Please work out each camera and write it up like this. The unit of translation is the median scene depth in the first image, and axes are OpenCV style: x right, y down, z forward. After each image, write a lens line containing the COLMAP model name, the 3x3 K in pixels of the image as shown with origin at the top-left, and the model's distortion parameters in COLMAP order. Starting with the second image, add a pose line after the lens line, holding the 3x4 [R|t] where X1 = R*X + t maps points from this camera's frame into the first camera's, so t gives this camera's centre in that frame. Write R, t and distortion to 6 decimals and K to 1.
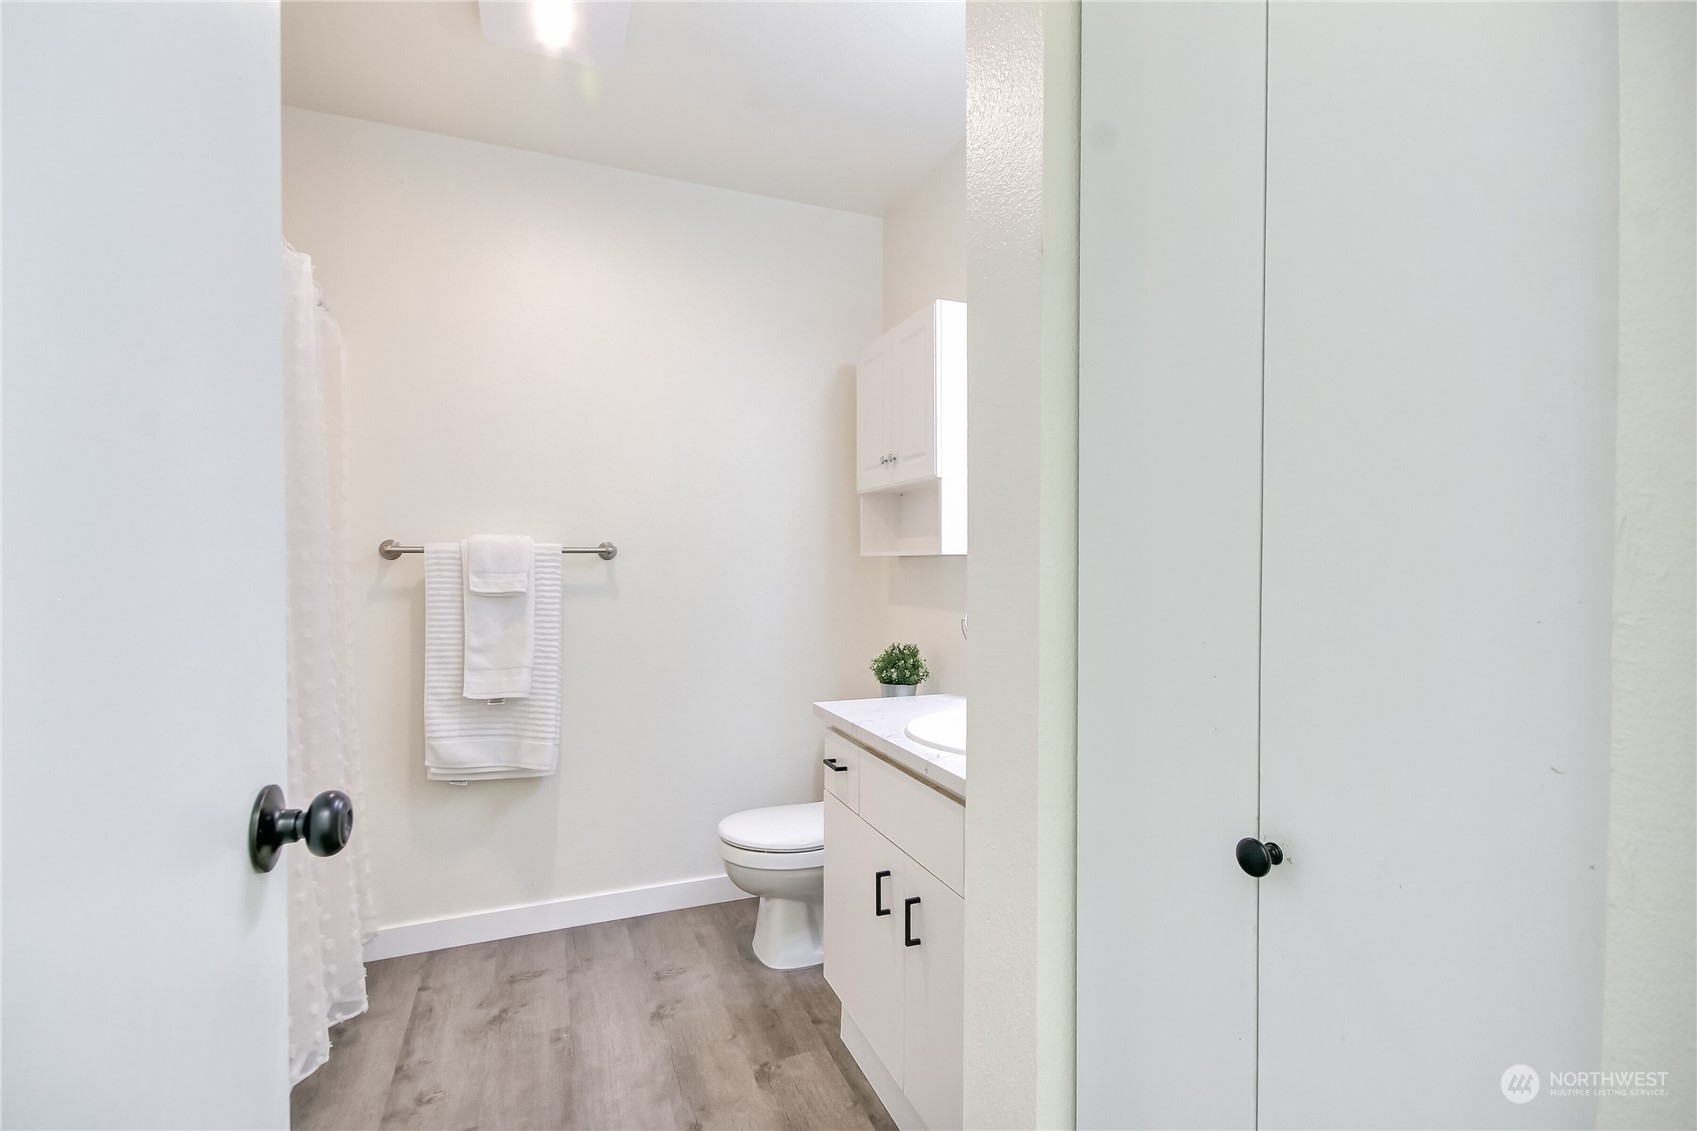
lens RADIAL K [[789.5, 0, 860.1], [0, 789.5, 578.2], [0, 0, 1]] dist [0.007578, -0.000641]
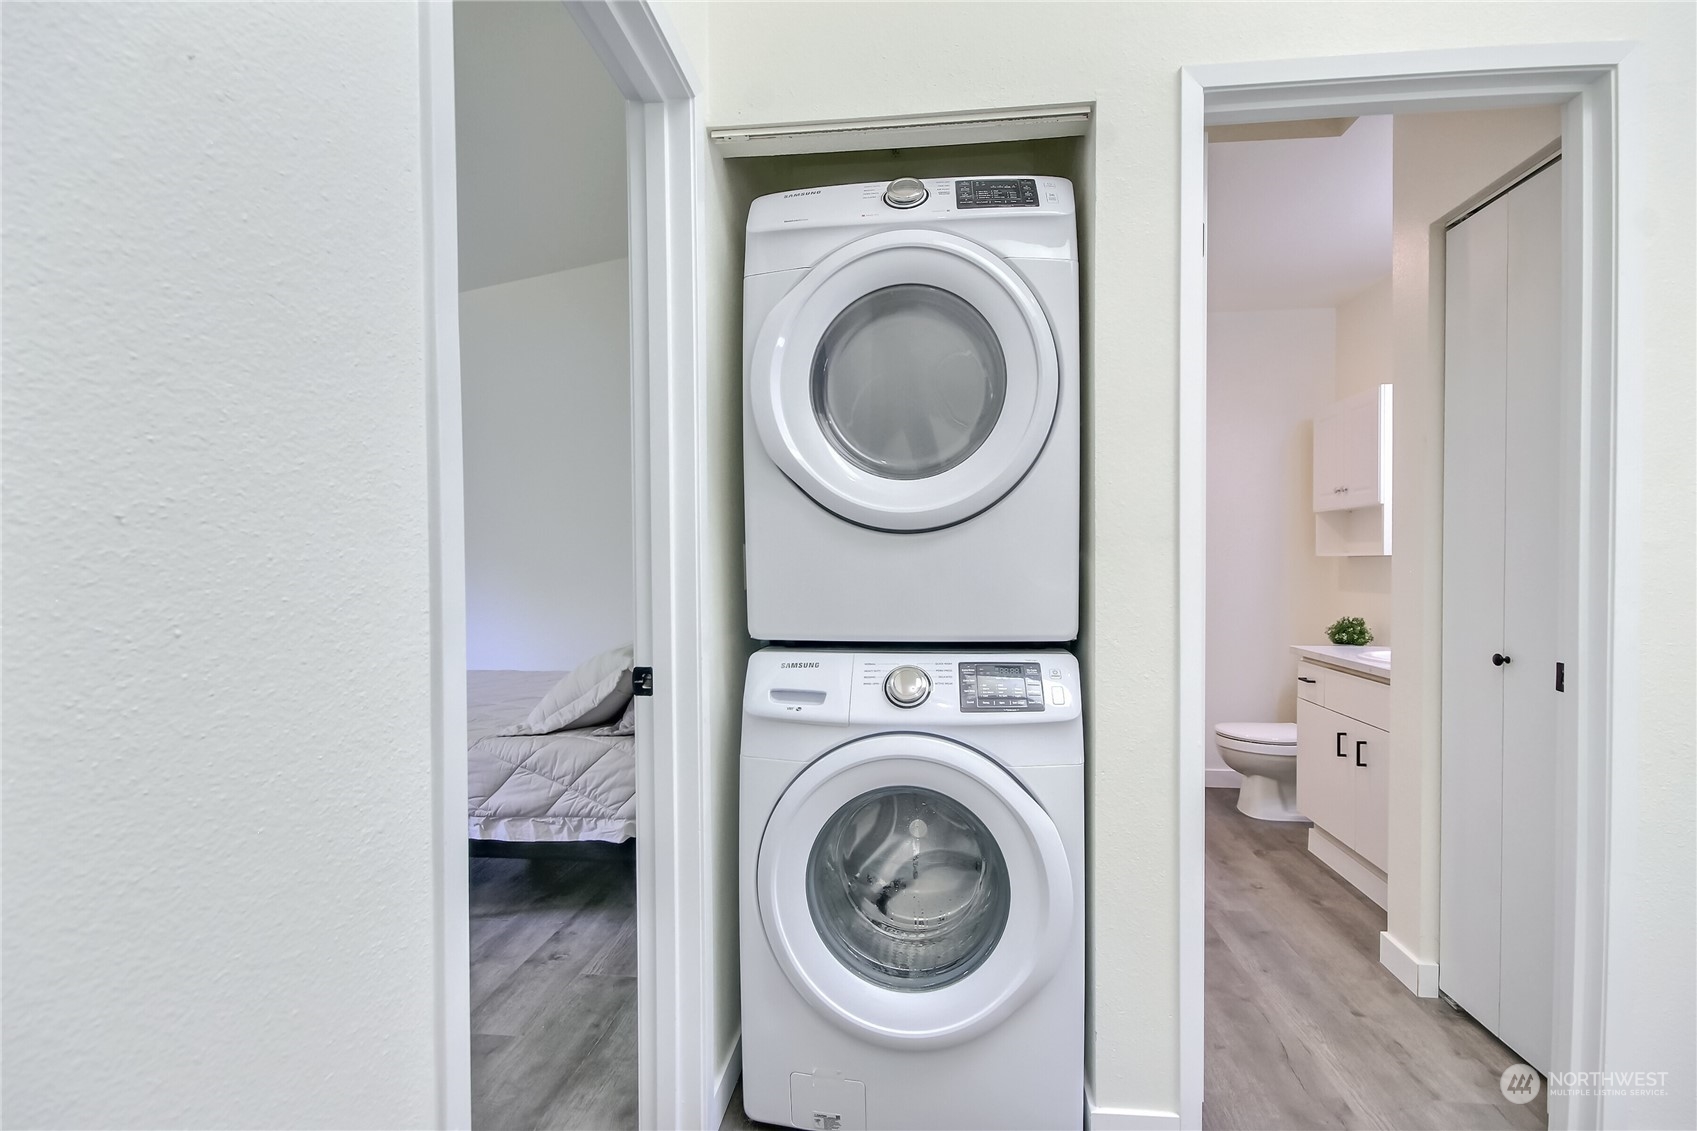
lens RADIAL K [[789.5, 0, 860.1], [0, 789.5, 578.2], [0, 0, 1]] dist [0.007578, -0.000641]
pose [[0.881742, 0.003799, -0.471718, -0.059687], [-0.001969, 0.999989, 0.004372, 0.008503], [0.471729, -0.002926, 0.881739, -0.746236]]
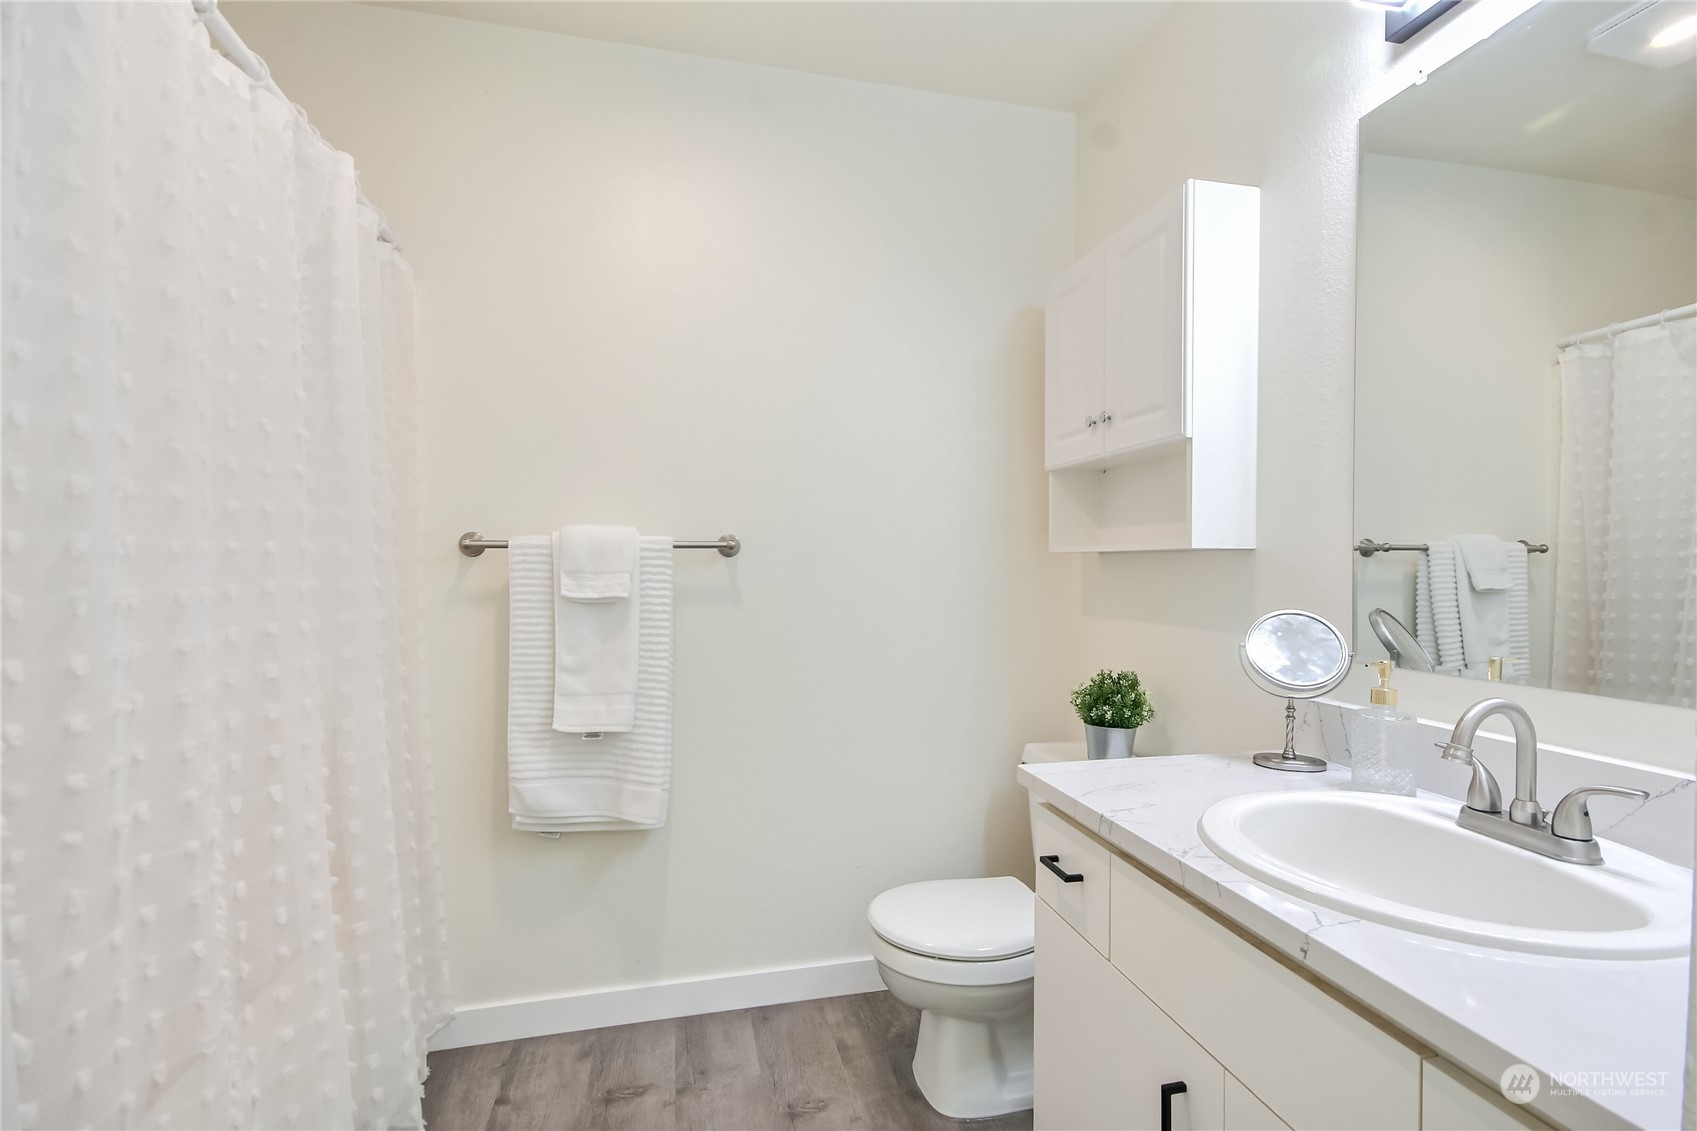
lens RADIAL K [[789.5, 0, 860.1], [0, 789.5, 578.2], [0, 0, 1]] dist [0.007578, -0.000641]
pose [[0.988534, 0.002974, -0.150969, -0.075923], [-0.003047, 0.999995, -0.000254, -0.002208], [0.150967, 0.000711, 0.988538, 0.257055]]
